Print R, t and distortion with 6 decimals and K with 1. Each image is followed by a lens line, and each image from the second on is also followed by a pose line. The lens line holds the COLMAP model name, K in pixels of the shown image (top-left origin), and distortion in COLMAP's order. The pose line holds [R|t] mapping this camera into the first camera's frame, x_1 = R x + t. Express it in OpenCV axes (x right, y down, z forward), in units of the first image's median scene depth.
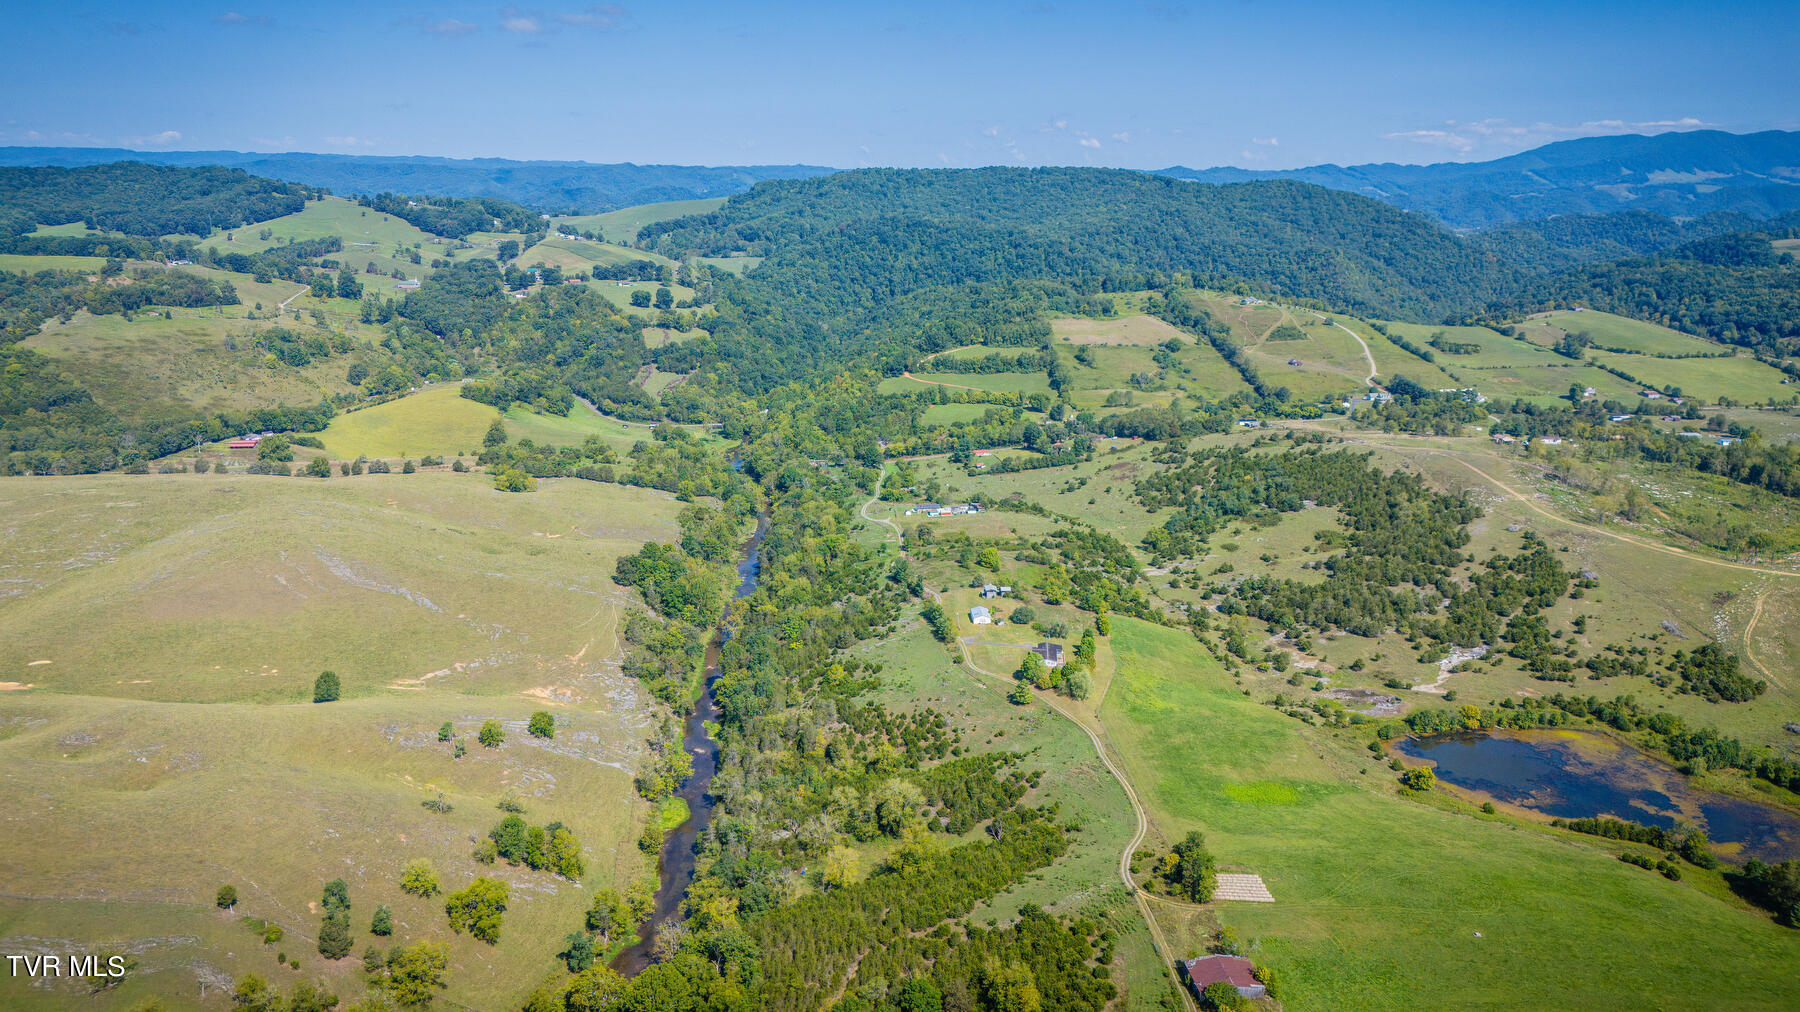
lens RADIAL K [[1330.1, 0, 900.0], [0, 1330.1, 506.0], [0, 0, 1]] dist [0.078387, -0.086074]
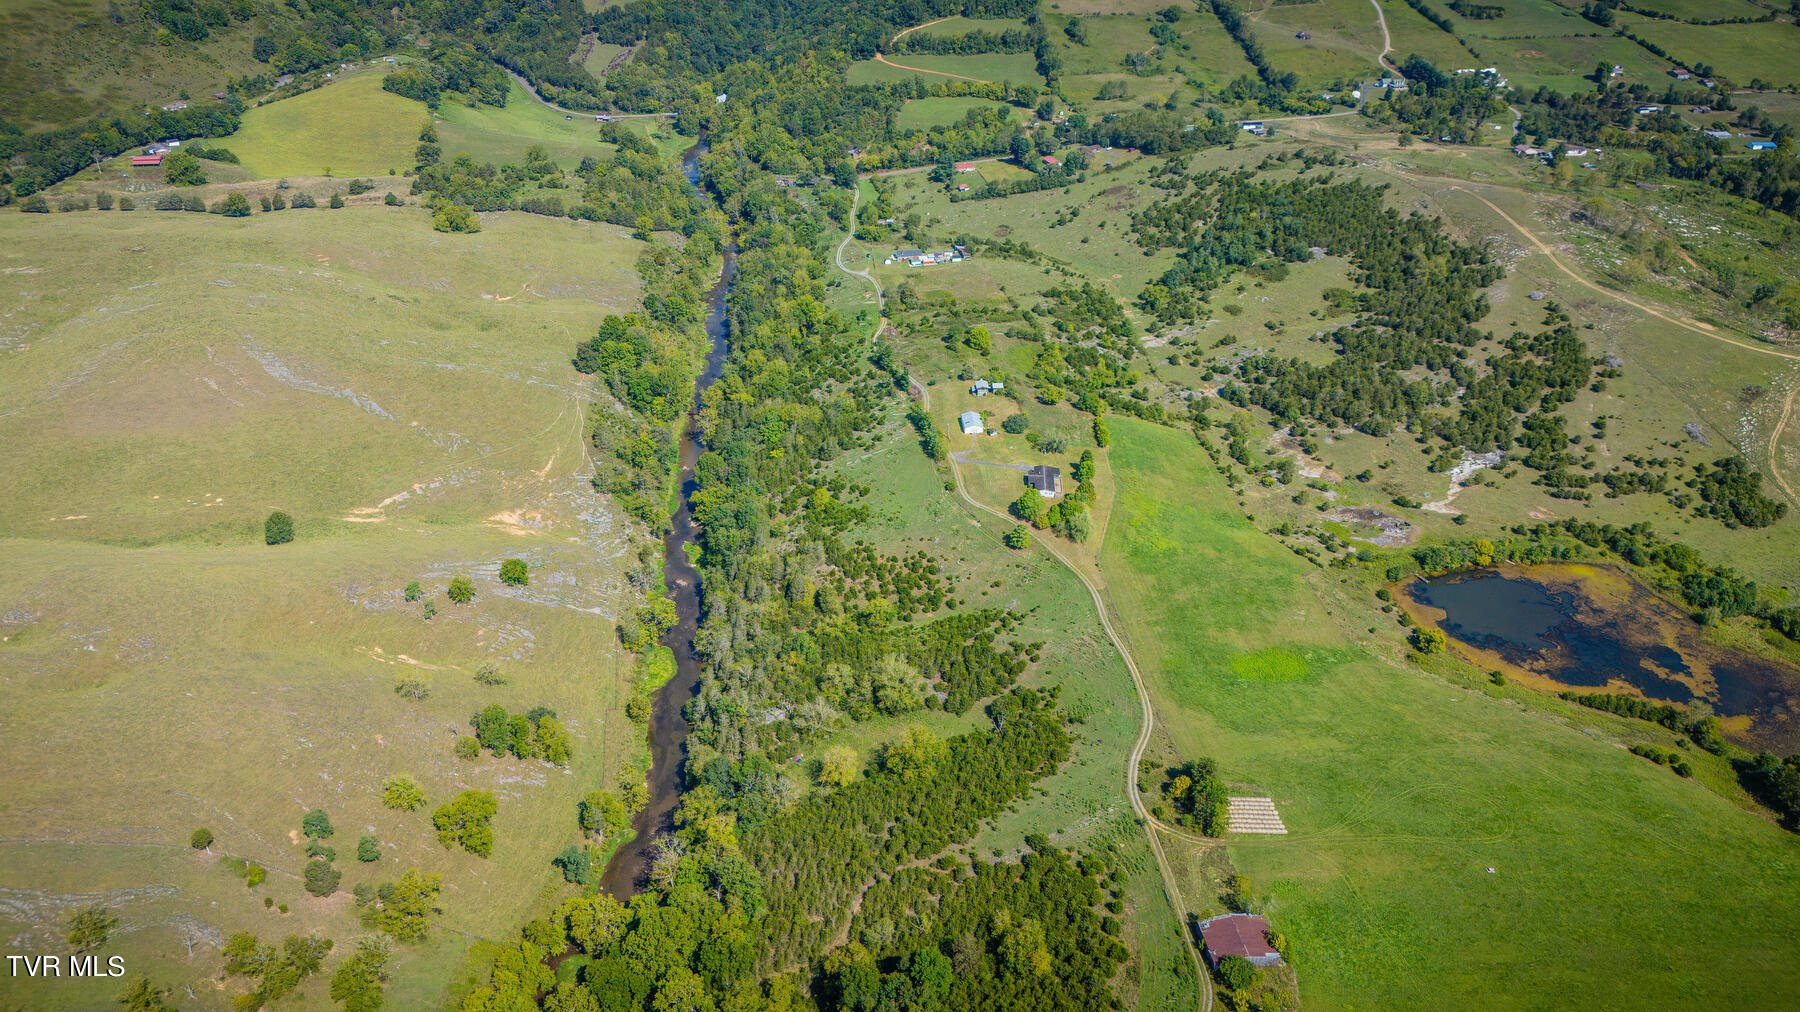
lens RADIAL K [[1330.1, 0, 900.0], [0, 1330.1, 506.0], [0, 0, 1]] dist [0.078387, -0.086074]
pose [[0.999583, -0.011419, 0.026539, -0.016562], [0.003431, 0.958997, 0.283394, -0.133049], [-0.028687, -0.283185, 0.958636, 0.086096]]
